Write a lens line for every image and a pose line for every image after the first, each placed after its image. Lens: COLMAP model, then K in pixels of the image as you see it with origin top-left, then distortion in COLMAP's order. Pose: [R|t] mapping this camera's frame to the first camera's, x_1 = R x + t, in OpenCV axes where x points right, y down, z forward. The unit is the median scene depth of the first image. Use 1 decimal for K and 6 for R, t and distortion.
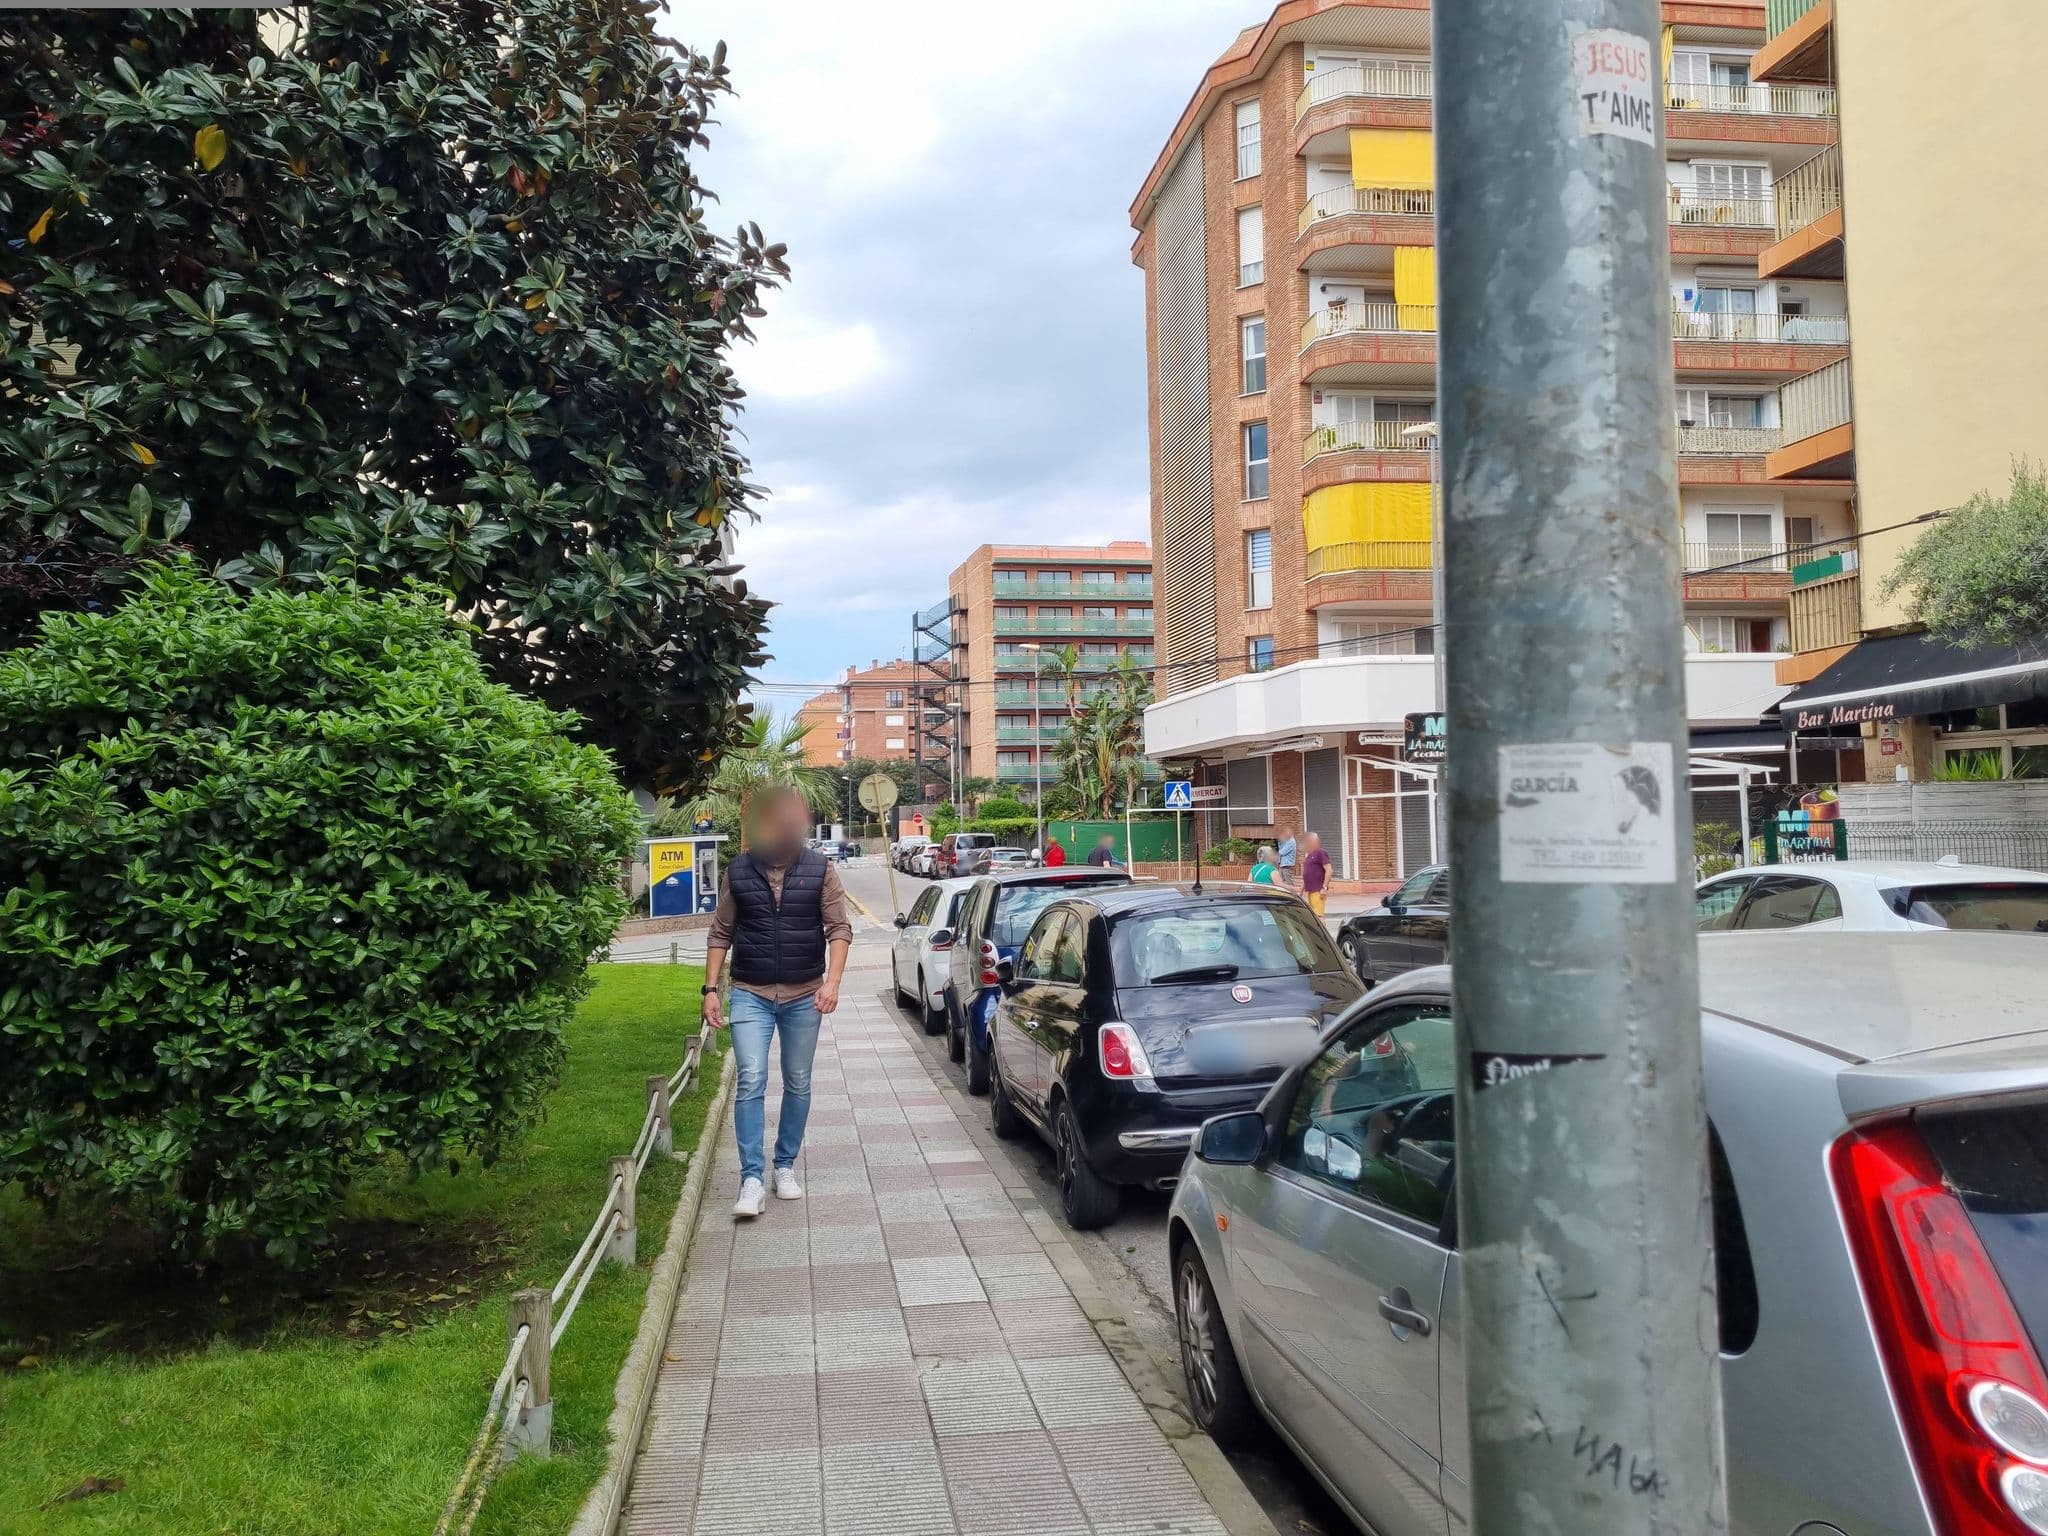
lens RADIAL K [[1420.7, 0, 1032.0], [0, 1420.7, 796.8], [0, 0, 1]] dist [0.058884, -0.049624]
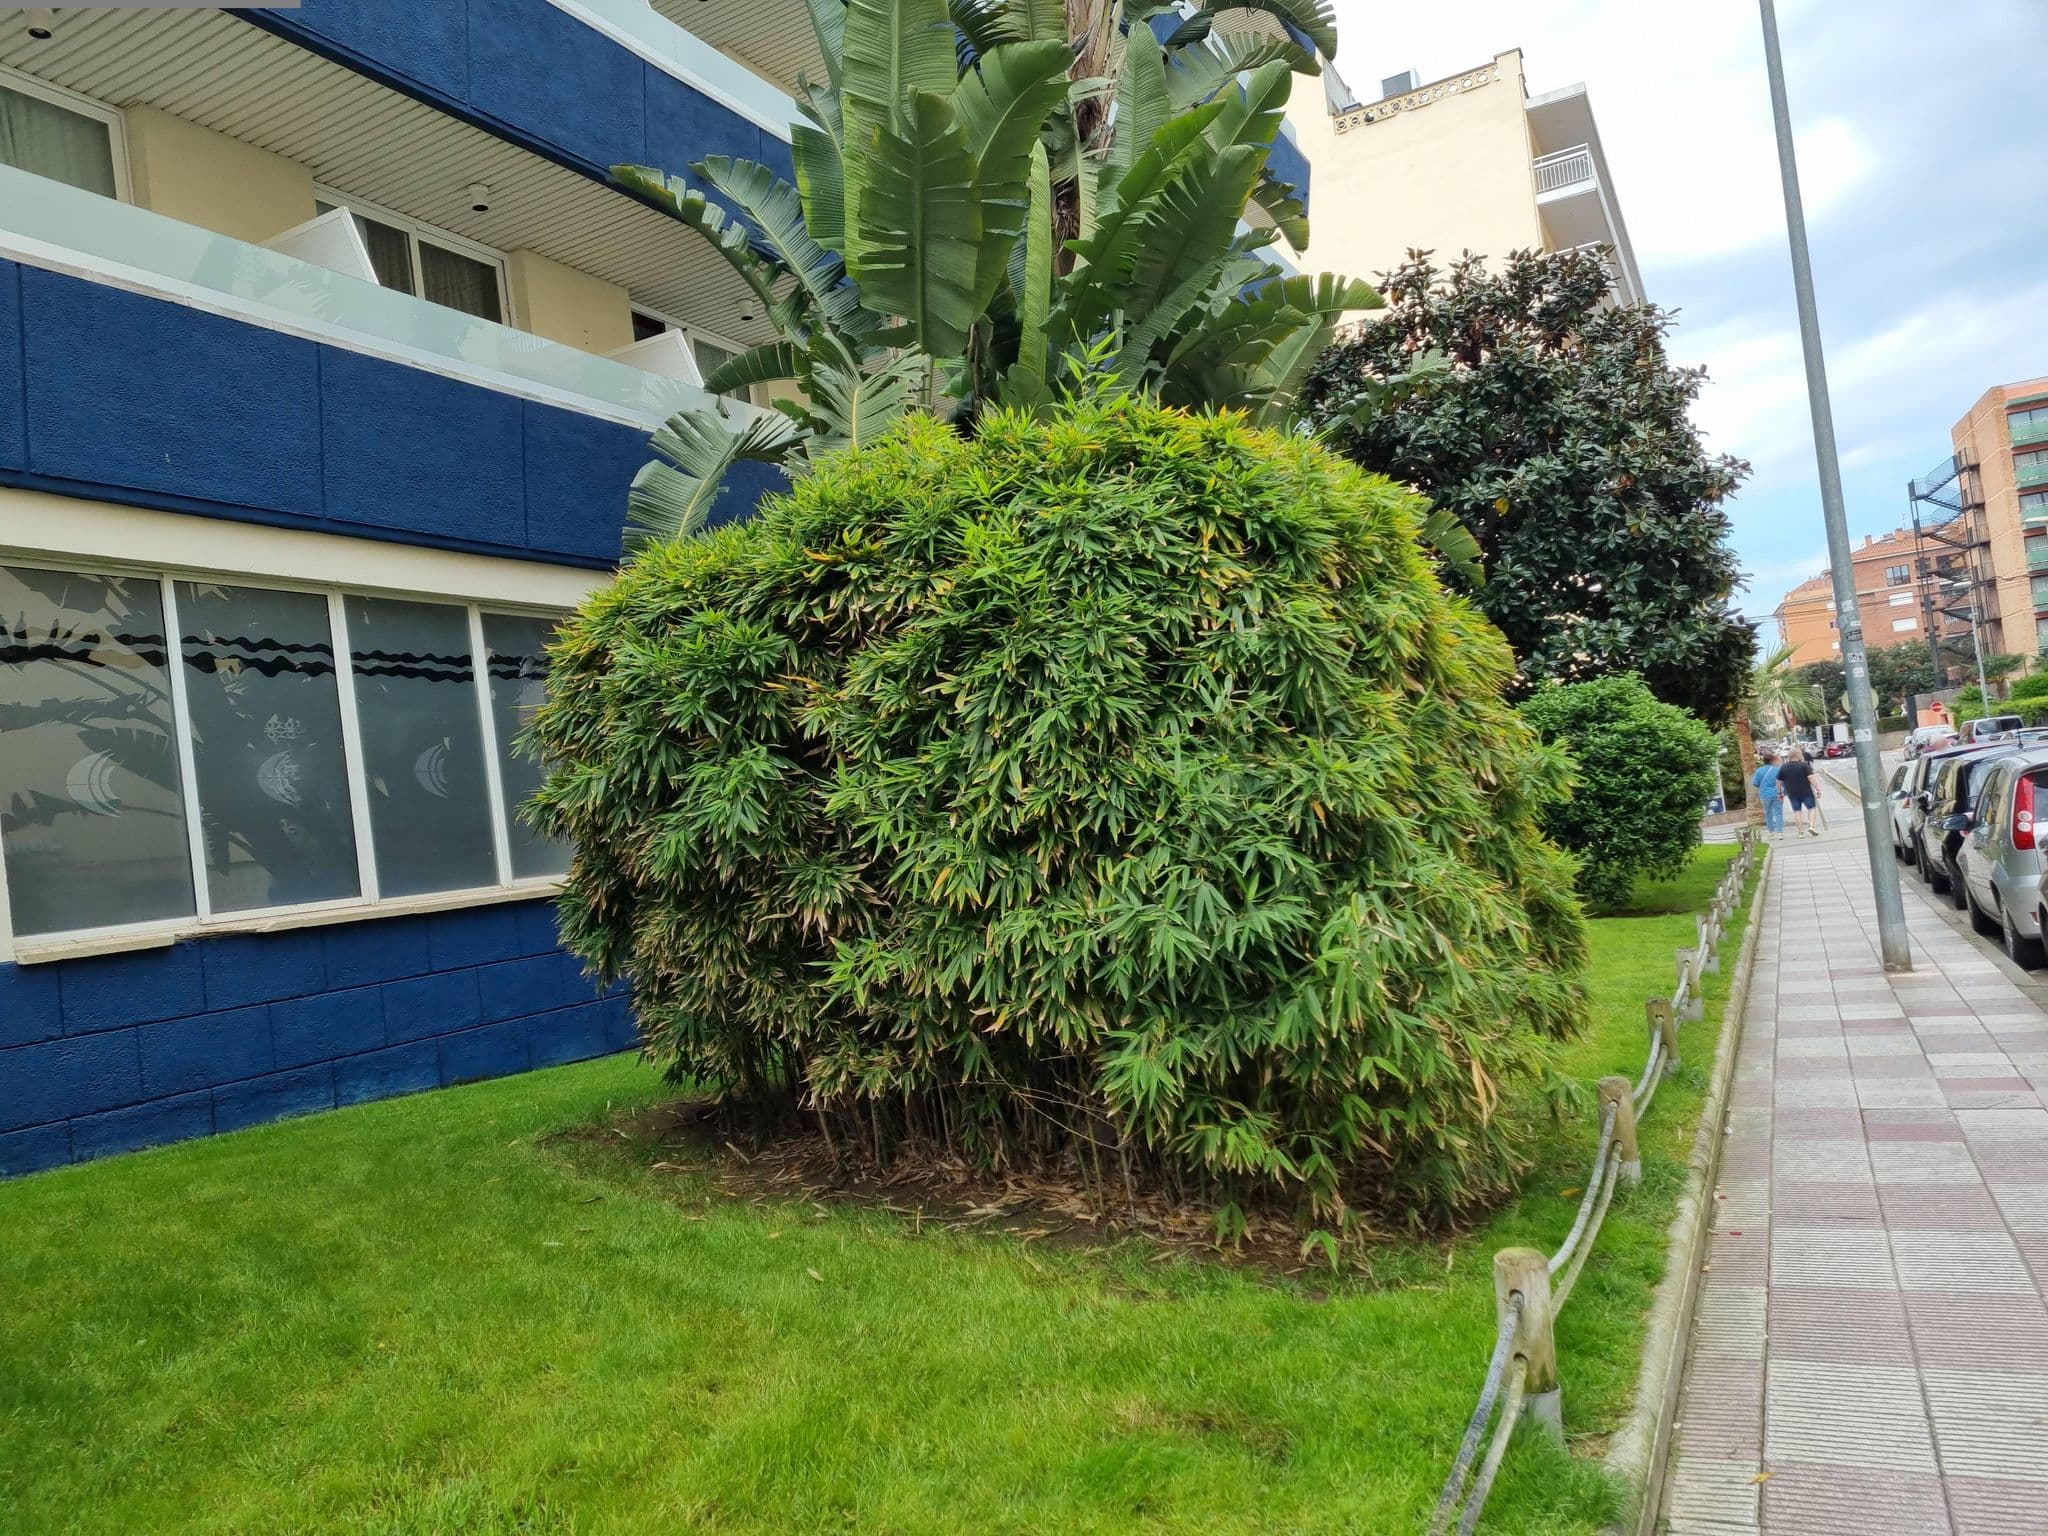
lens RADIAL K [[1420.7, 0, 1032.0], [0, 1420.7, 796.8], [0, 0, 1]] dist [0.058884, -0.049624]
pose [[0.789557, -0.095632, -0.606180, 0.063860], [0.123319, 0.992359, 0.004068, -0.011192], [0.601159, -0.077966, 0.795317, -0.375188]]
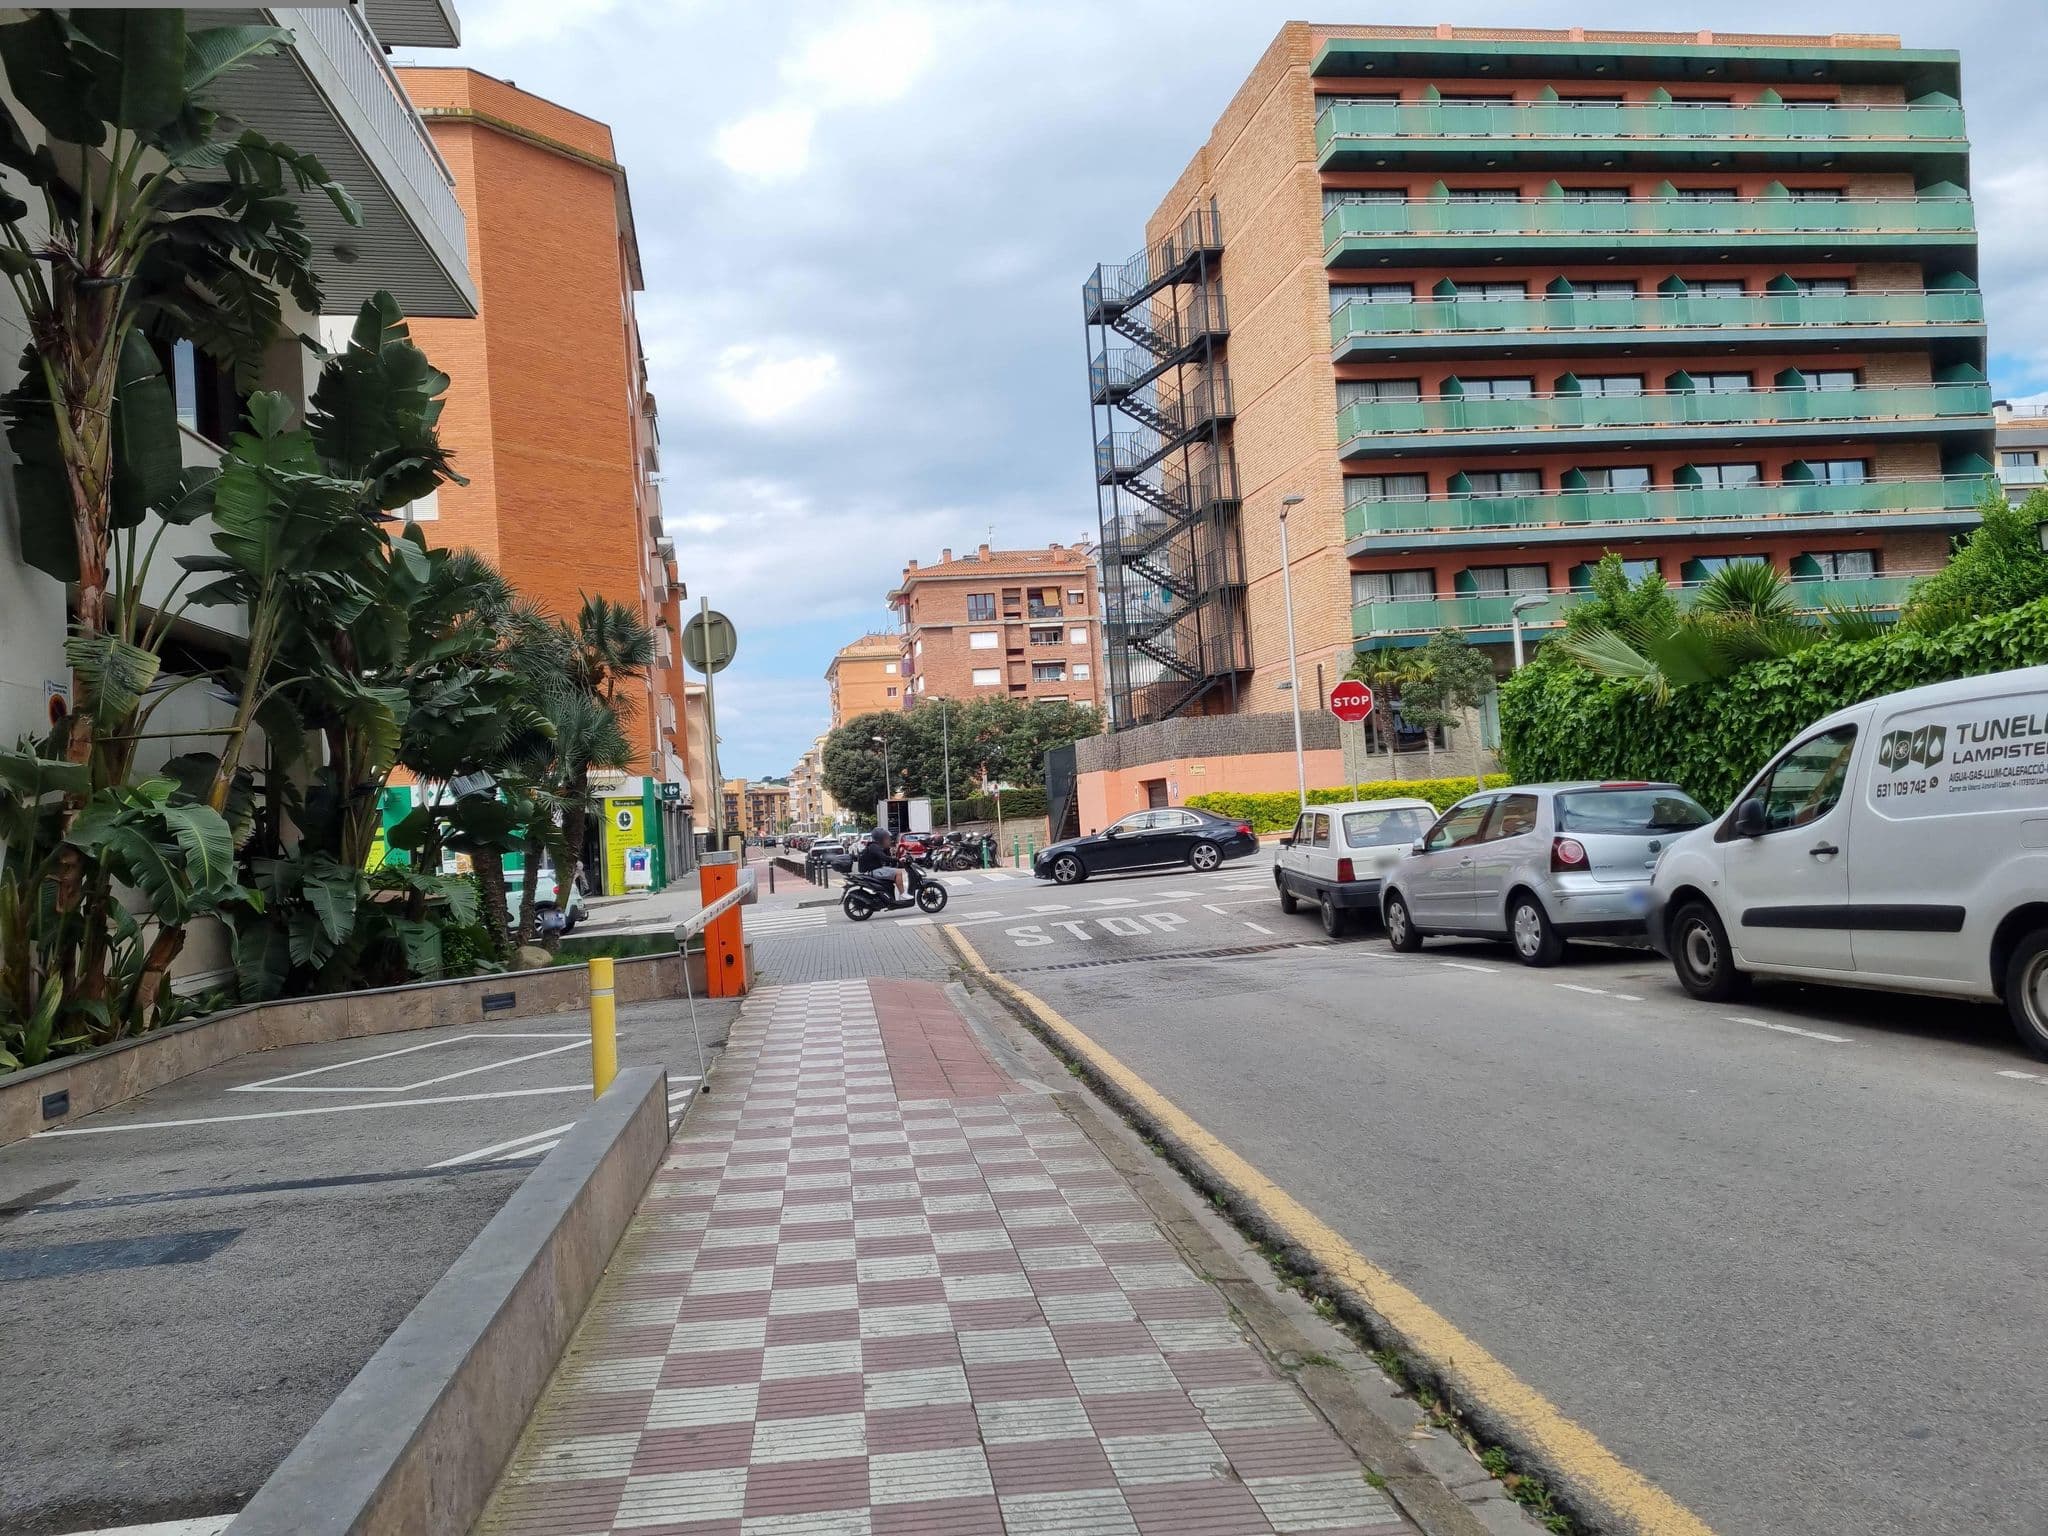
lens RADIAL K [[1420.7, 0, 1032.0], [0, 1420.7, 796.8], [0, 0, 1]] dist [0.058884, -0.049624]
pose [[0.998448, -0.048404, -0.027530, -0.430094], [0.048496, 0.998820, 0.002665, 0.096537], [0.027368, -0.003996, 0.999617, 2.632801]]
